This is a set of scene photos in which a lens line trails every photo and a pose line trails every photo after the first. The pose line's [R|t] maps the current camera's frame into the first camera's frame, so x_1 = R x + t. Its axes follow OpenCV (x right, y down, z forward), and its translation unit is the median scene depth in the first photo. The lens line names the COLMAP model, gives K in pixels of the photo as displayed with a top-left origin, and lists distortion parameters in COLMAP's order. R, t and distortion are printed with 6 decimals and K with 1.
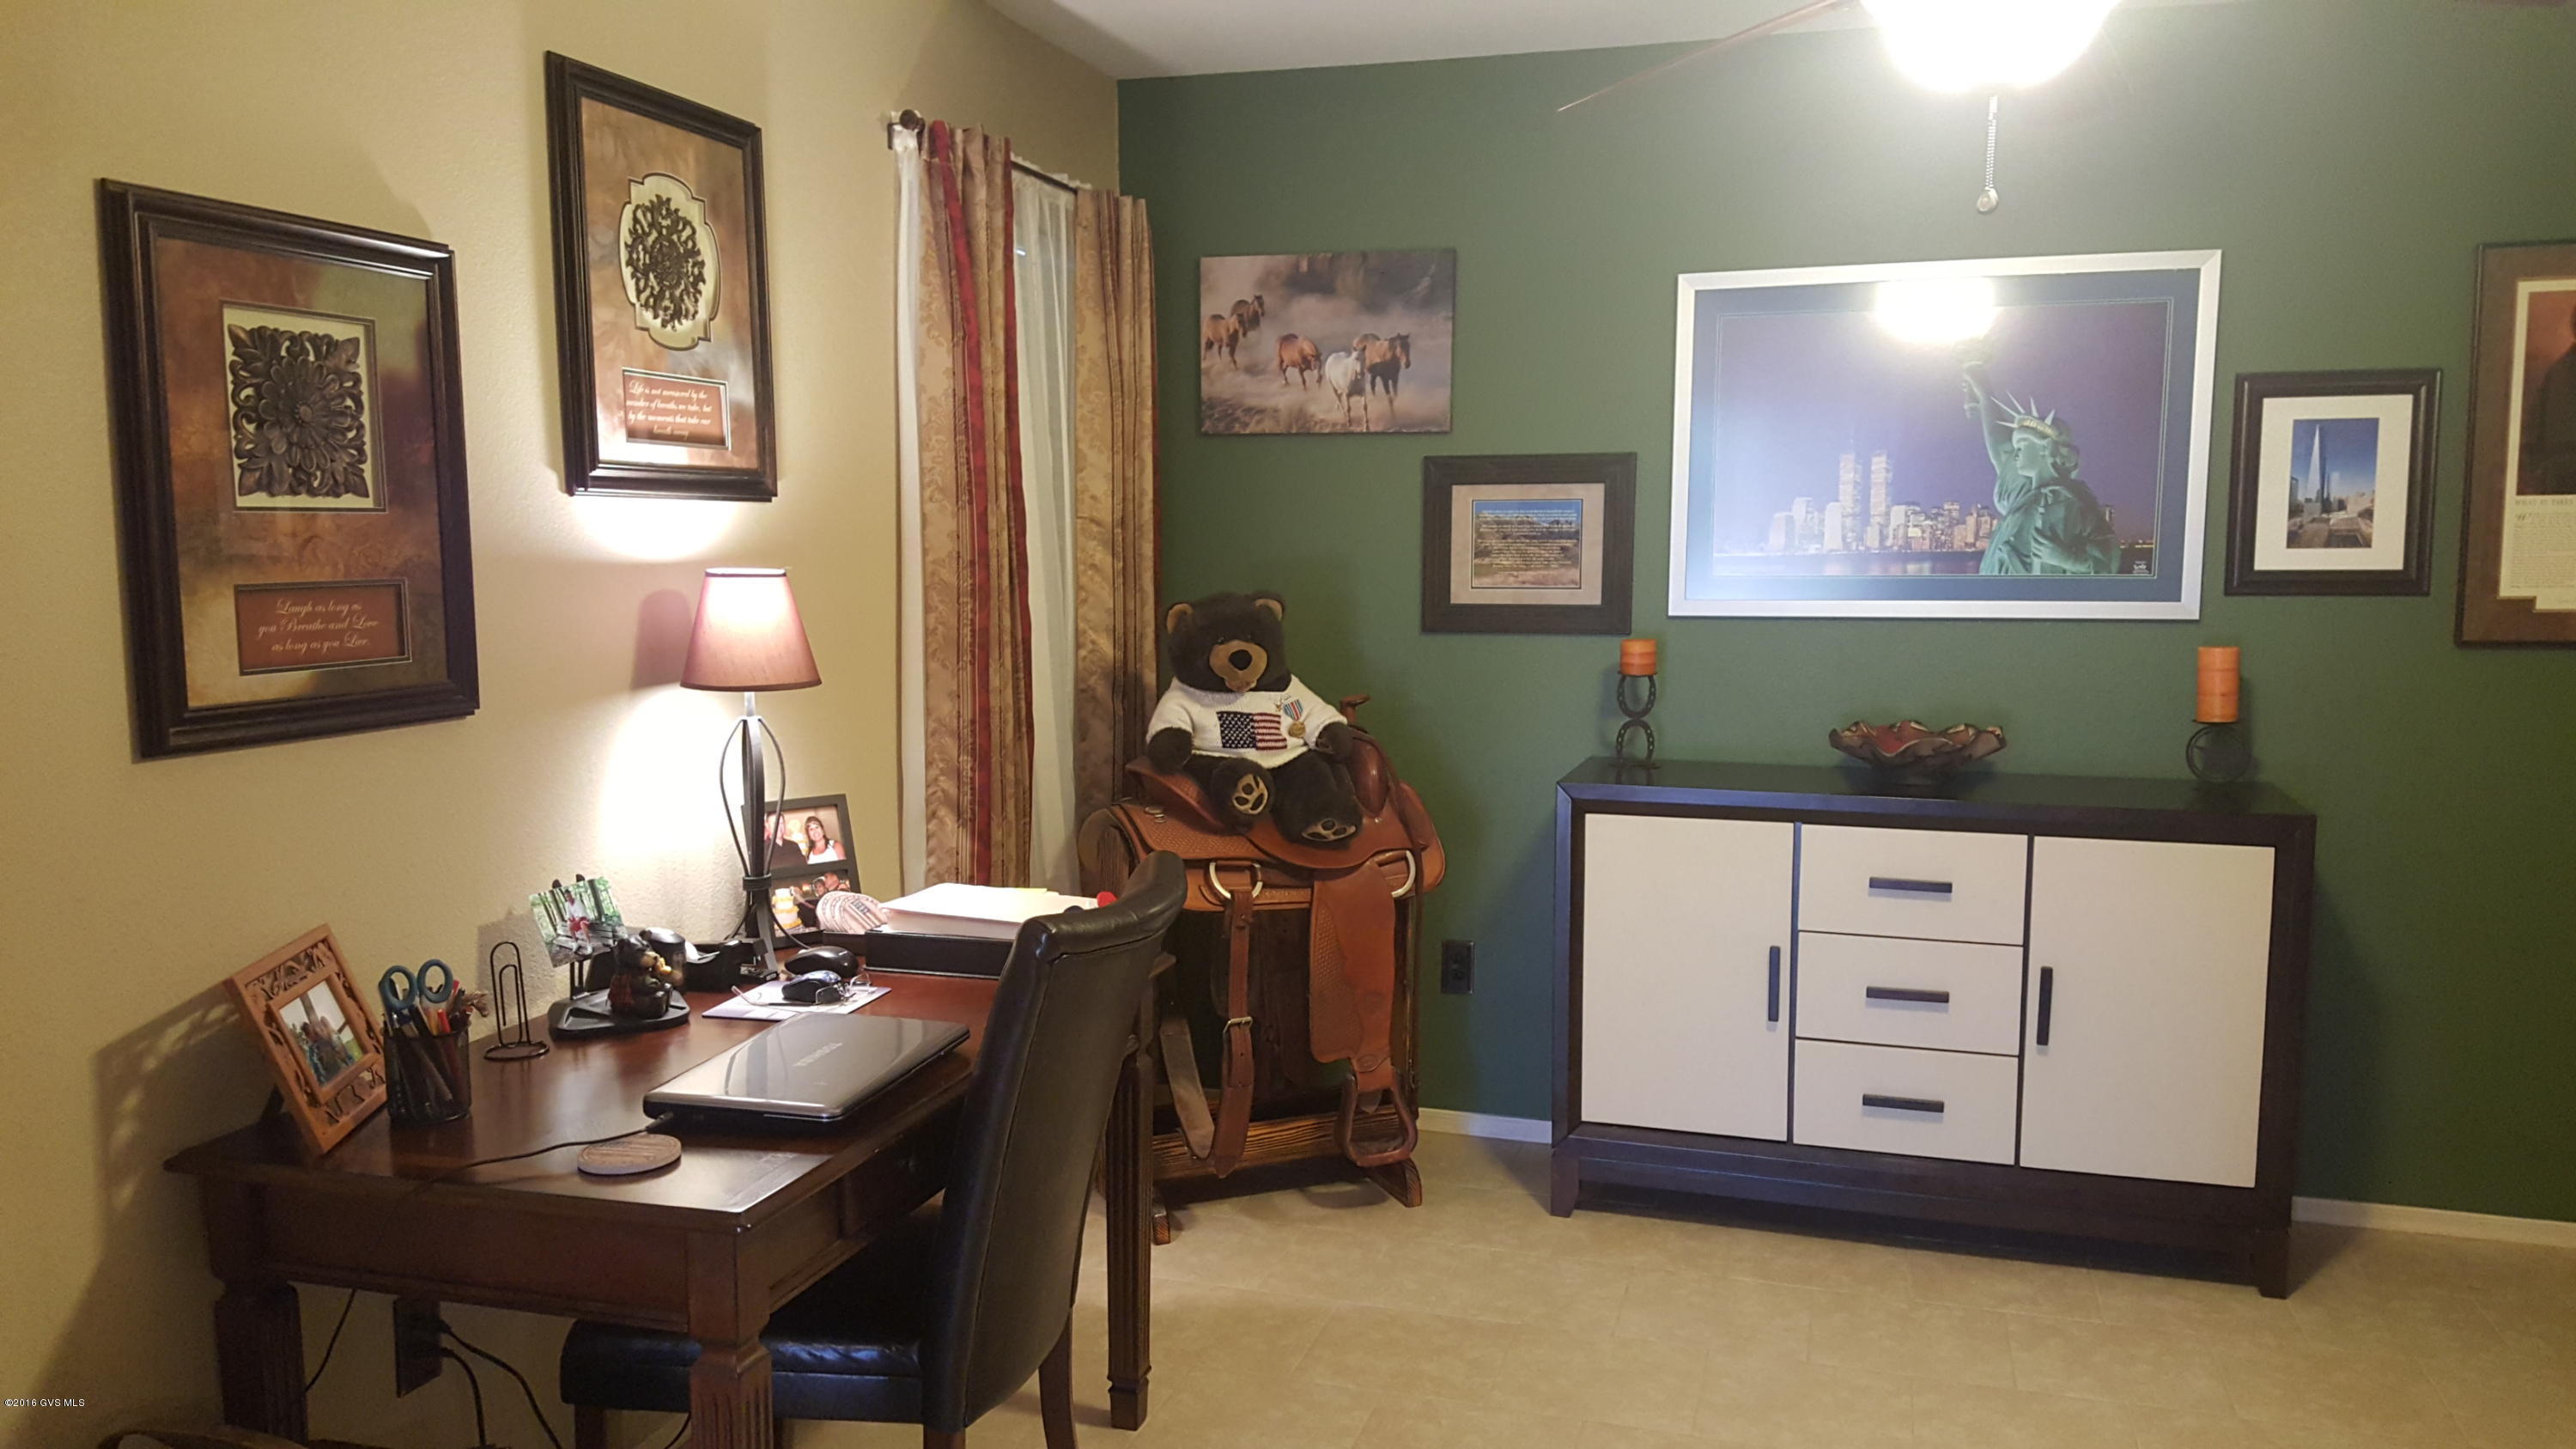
lens RADIAL K [[1883.8, 0, 1308.6], [0, 1883.8, 754.0], [0, 0, 1]] dist [0.170209, -0.268270]
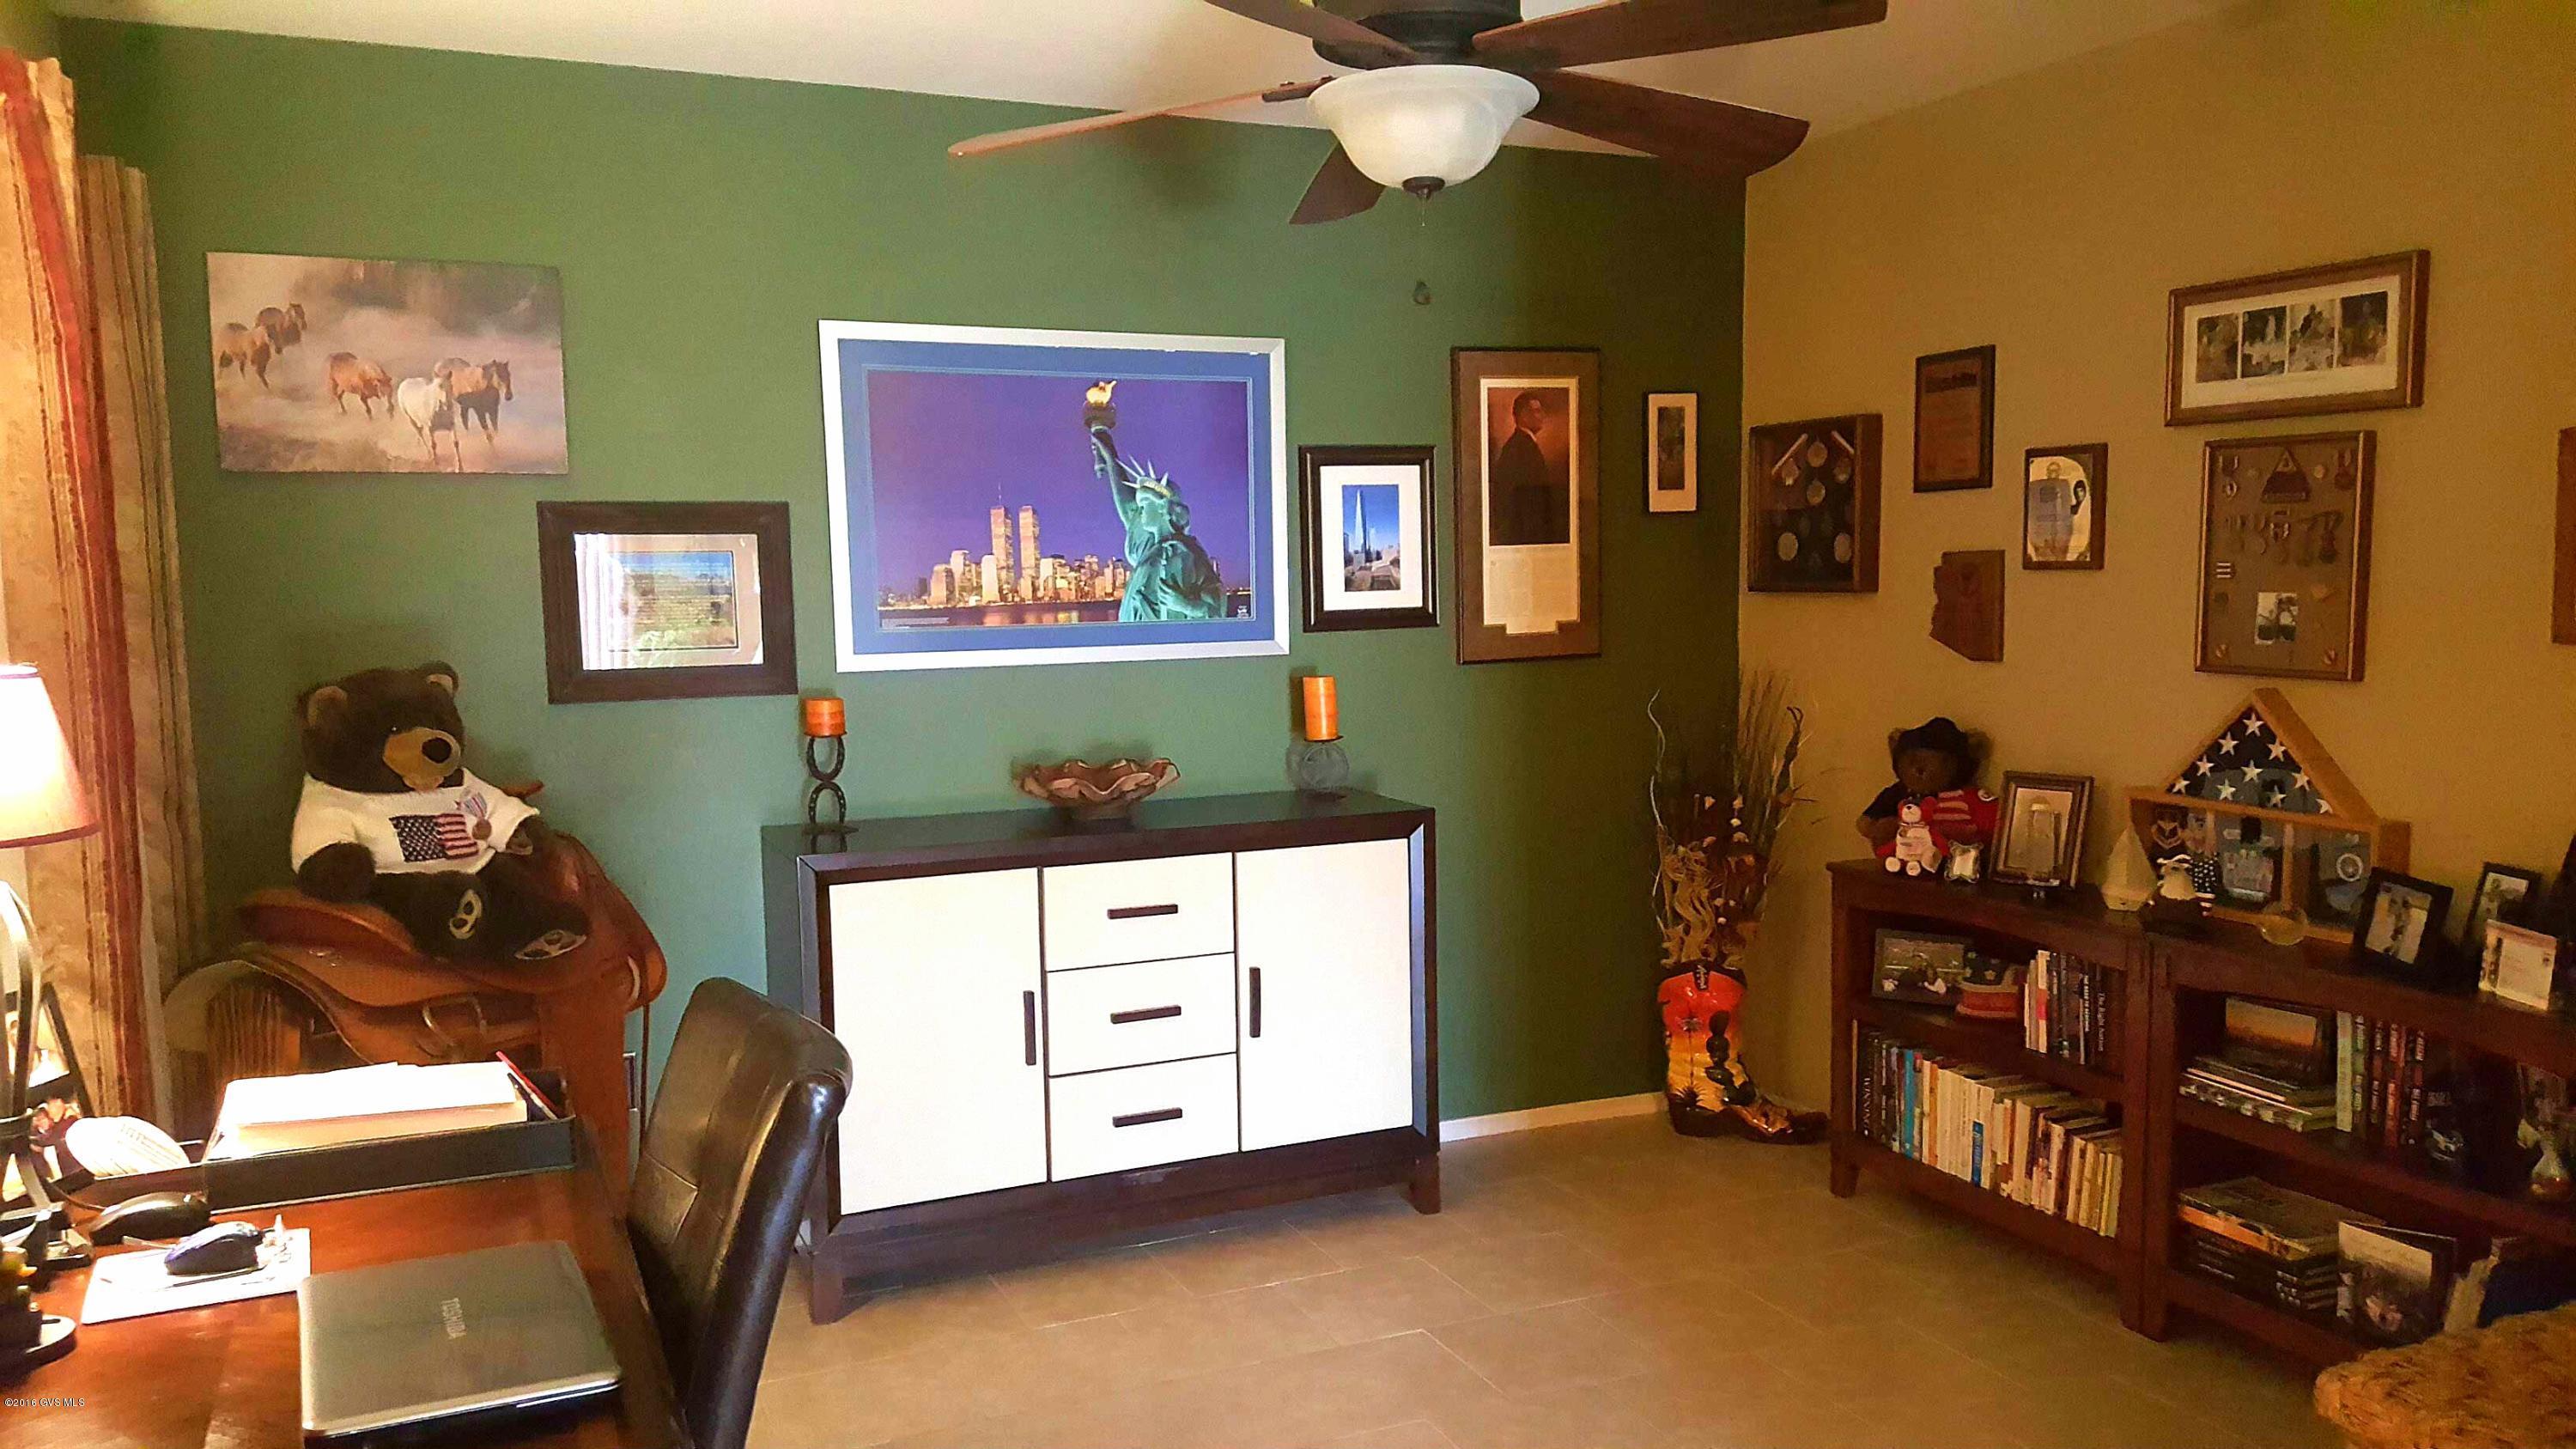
lens RADIAL K [[1883.8, 0, 1308.6], [0, 1883.8, 754.0], [0, 0, 1]] dist [0.170209, -0.268270]
pose [[0.759641, -0.080234, 0.645374, -0.268436], [0.098137, 0.995139, 0.008204, -0.017372], [-0.642895, 0.057103, 0.763822, 0.119250]]
